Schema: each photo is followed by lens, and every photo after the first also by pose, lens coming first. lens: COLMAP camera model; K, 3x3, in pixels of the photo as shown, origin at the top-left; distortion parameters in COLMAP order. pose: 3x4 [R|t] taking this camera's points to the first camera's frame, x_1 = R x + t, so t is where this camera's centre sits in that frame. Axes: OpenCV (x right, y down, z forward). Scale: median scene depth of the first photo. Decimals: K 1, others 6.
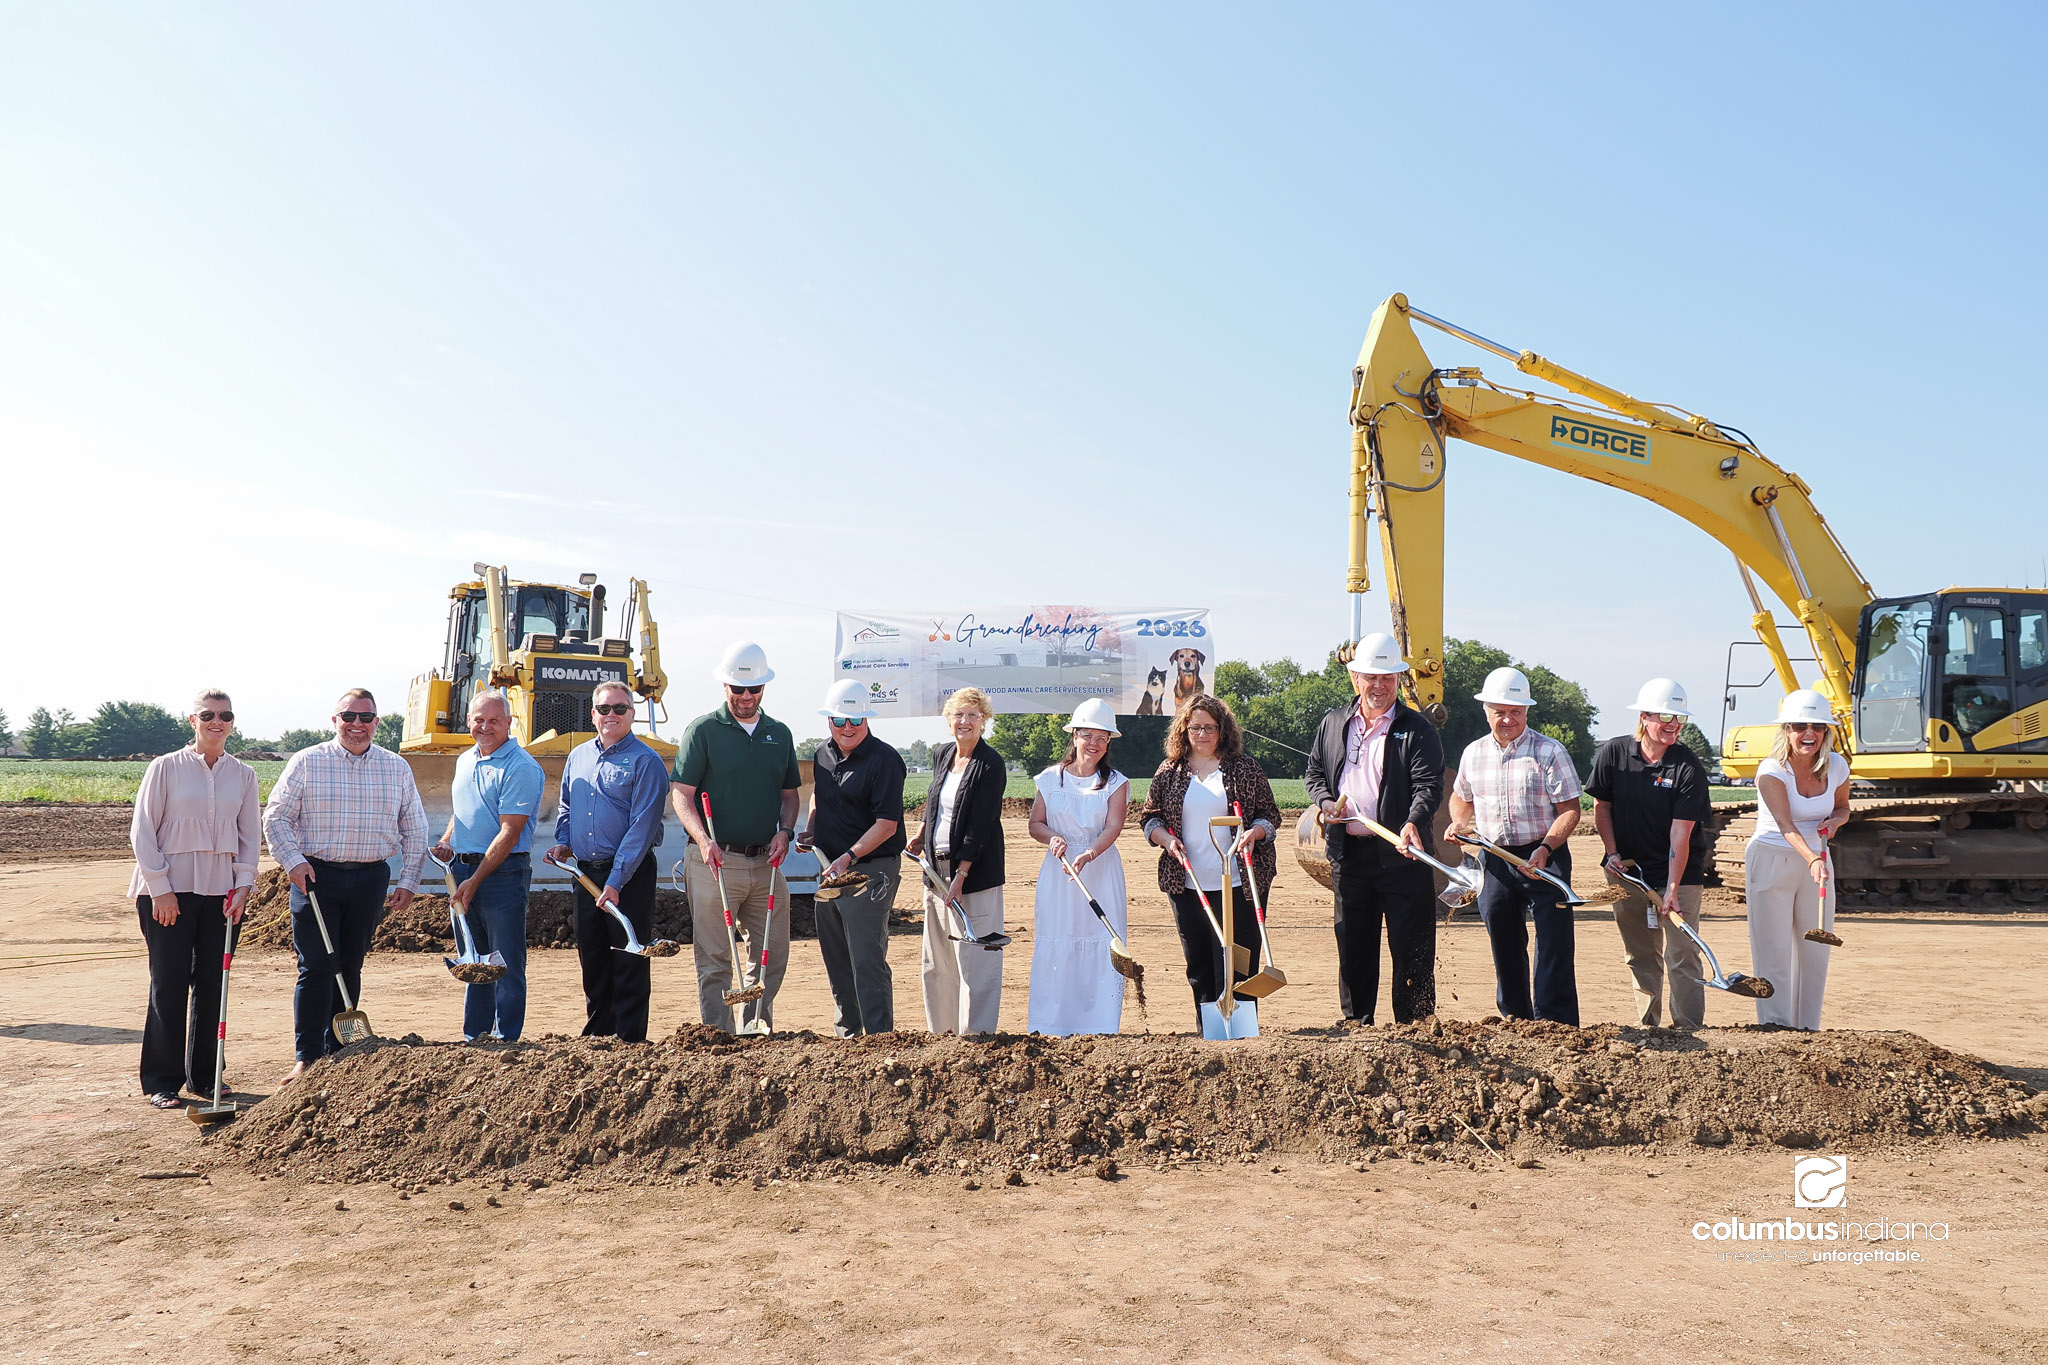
lens RADIAL K [[1467.1, 0, 1027.9], [0, 1467.1, 678.1], [0, 0, 1]] dist [-0.007179, 0.006794]
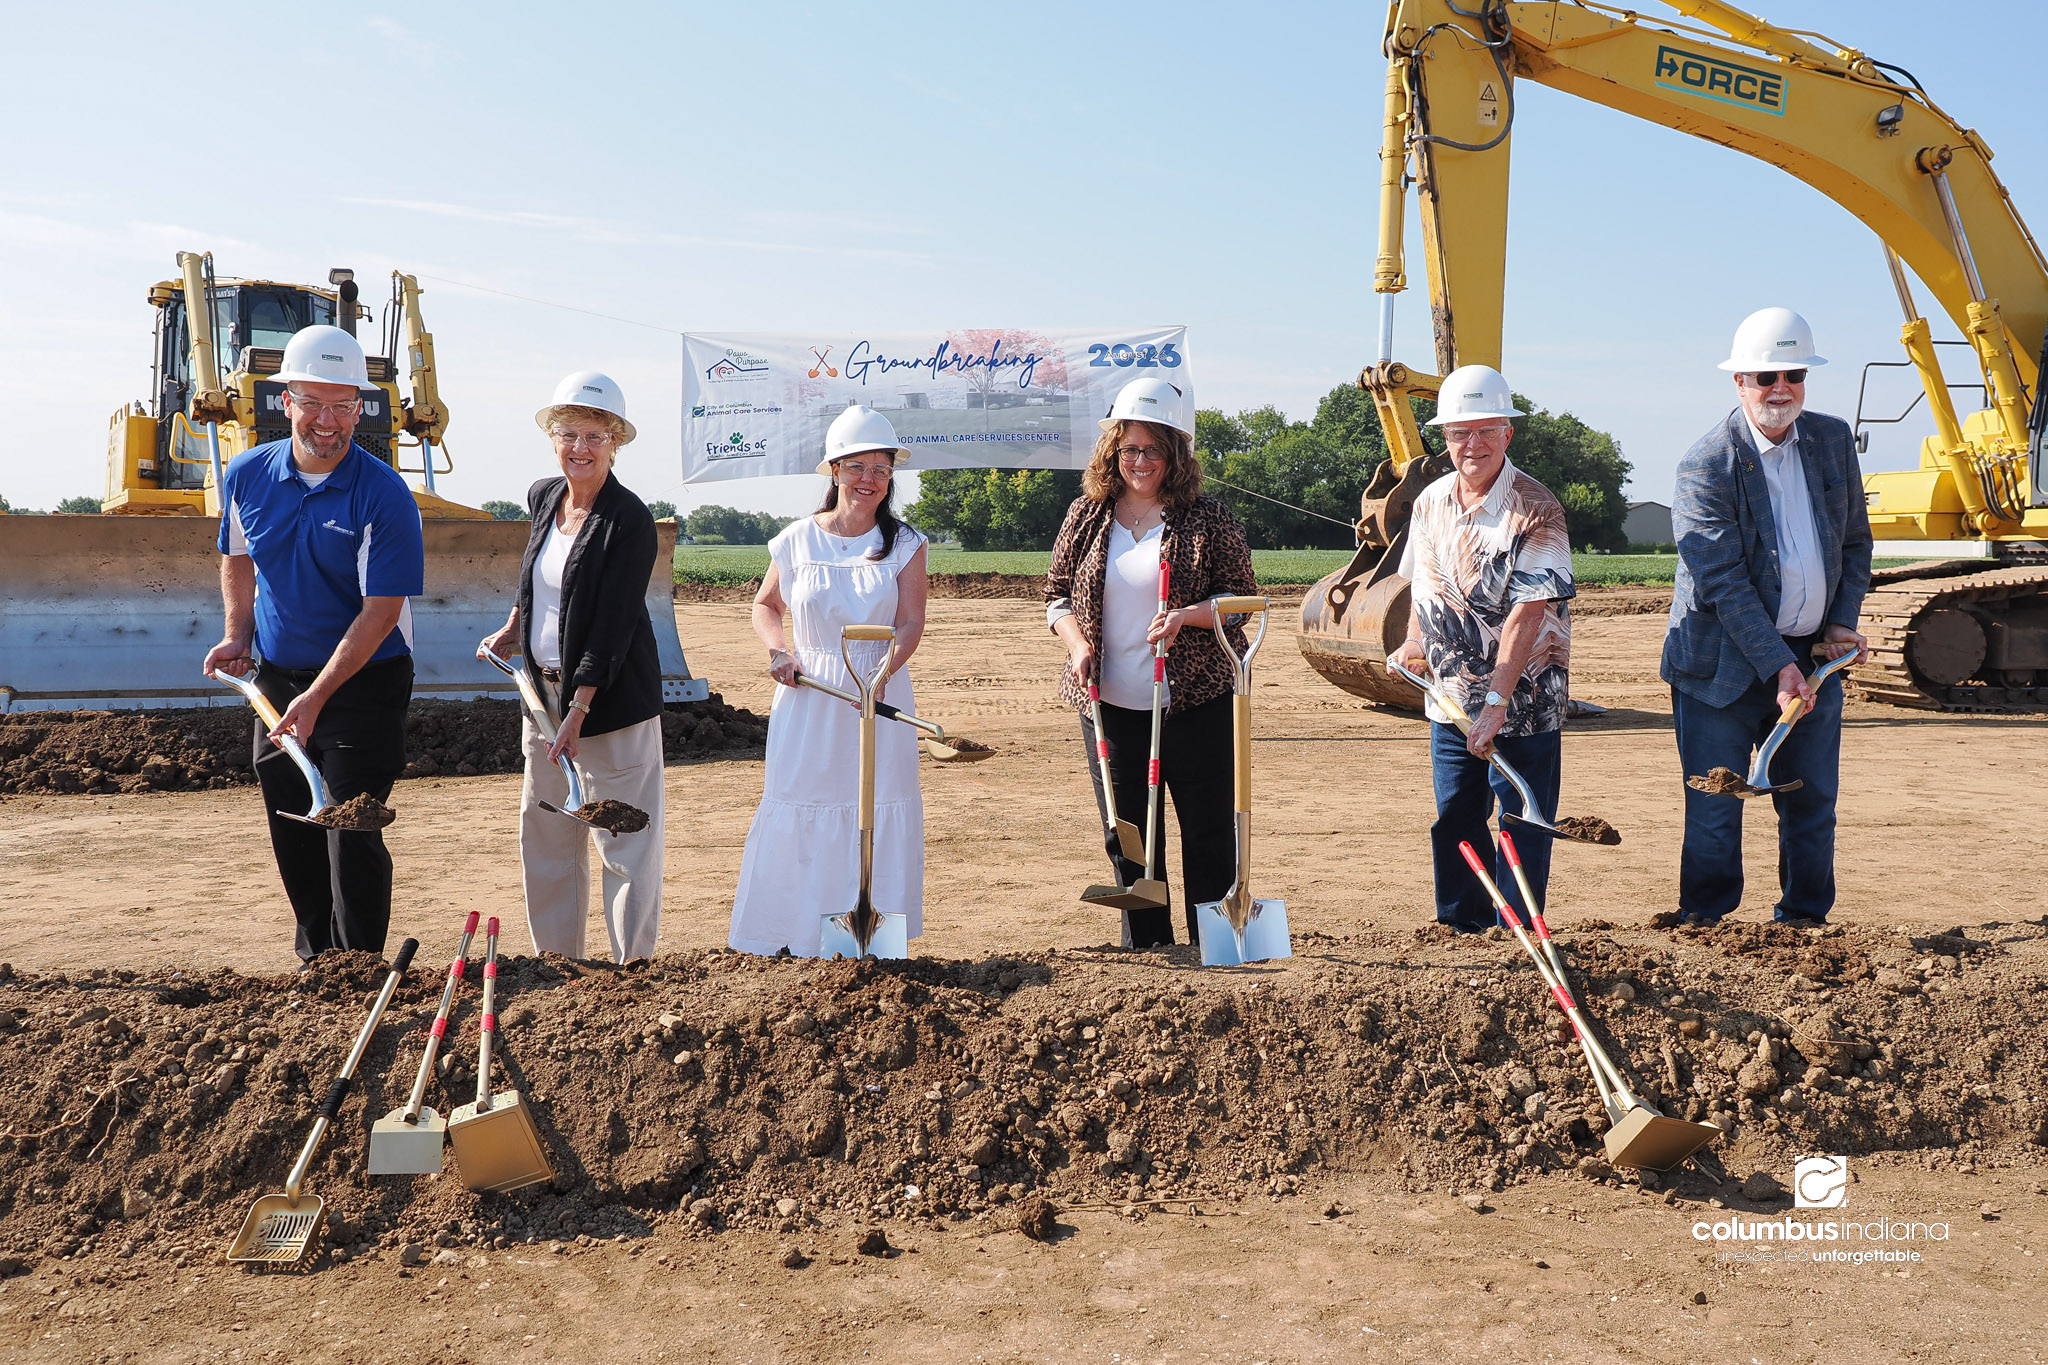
lens RADIAL K [[1720.7, 0, 1022.7], [0, 1720.7, 662.6], [0, 0, 1]] dist [0.004126, 0.006964]
pose [[0.999390, -0.008331, 0.033903, 0.025025], [0.003754, 0.991122, 0.132903, 0.030749], [-0.034709, -0.132695, 0.990549, 0.338975]]
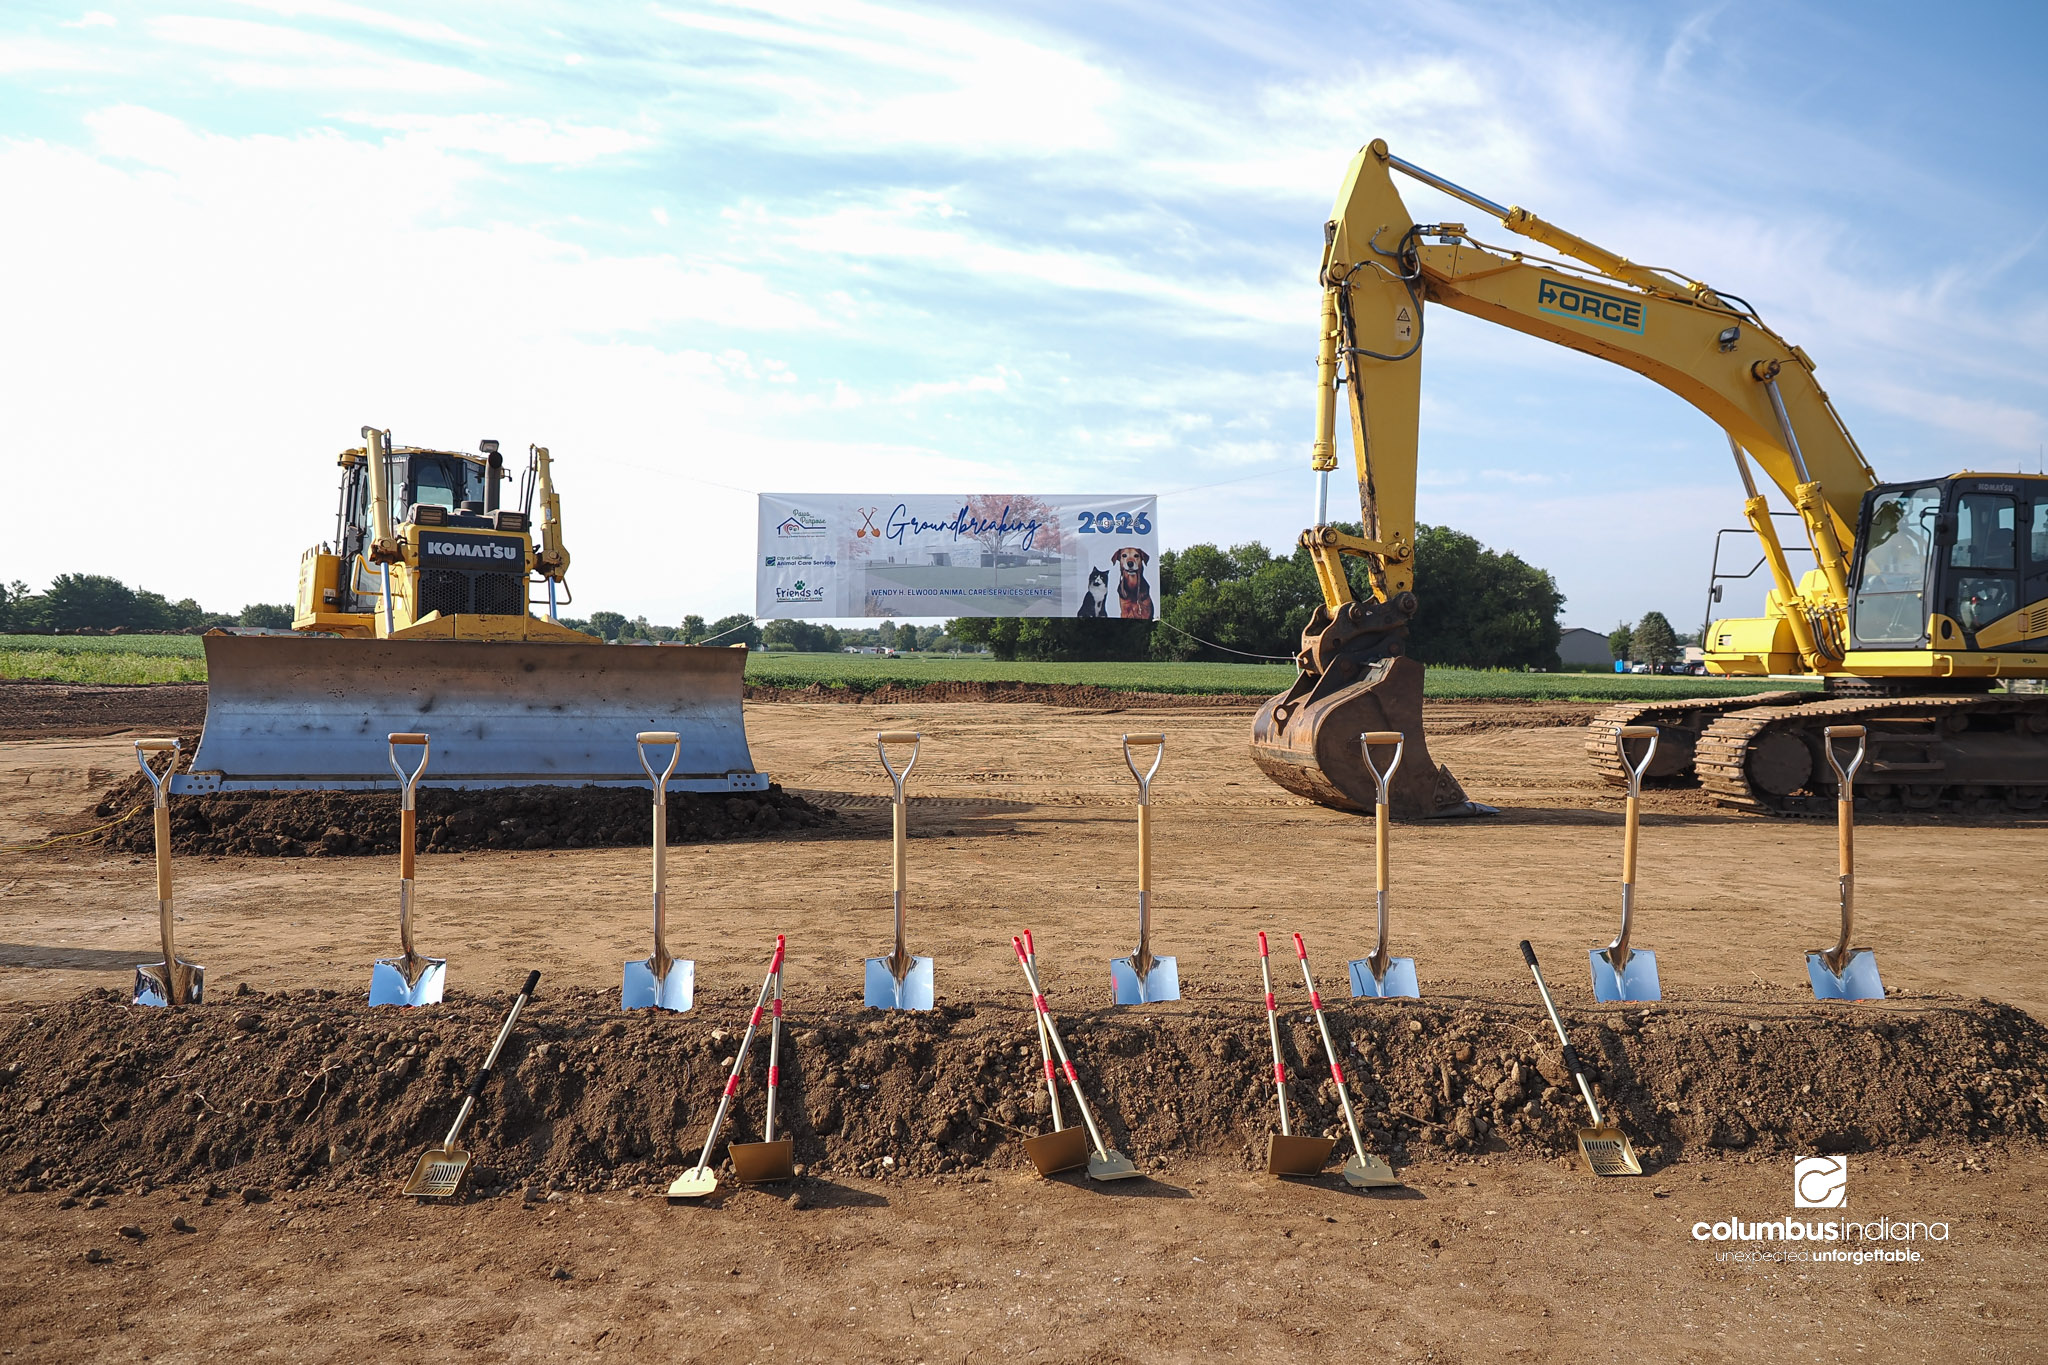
lens RADIAL K [[1466.2, 0, 1015.4], [0, 1466.2, 666.6], [0, 0, 1]] dist [-0.009035, 0.005603]
pose [[0.999863, 0.010244, 0.013008, 0.057260], [-0.011162, 0.997300, 0.072578, -0.000079], [-0.012230, -0.072714, 0.997278, 0.211170]]
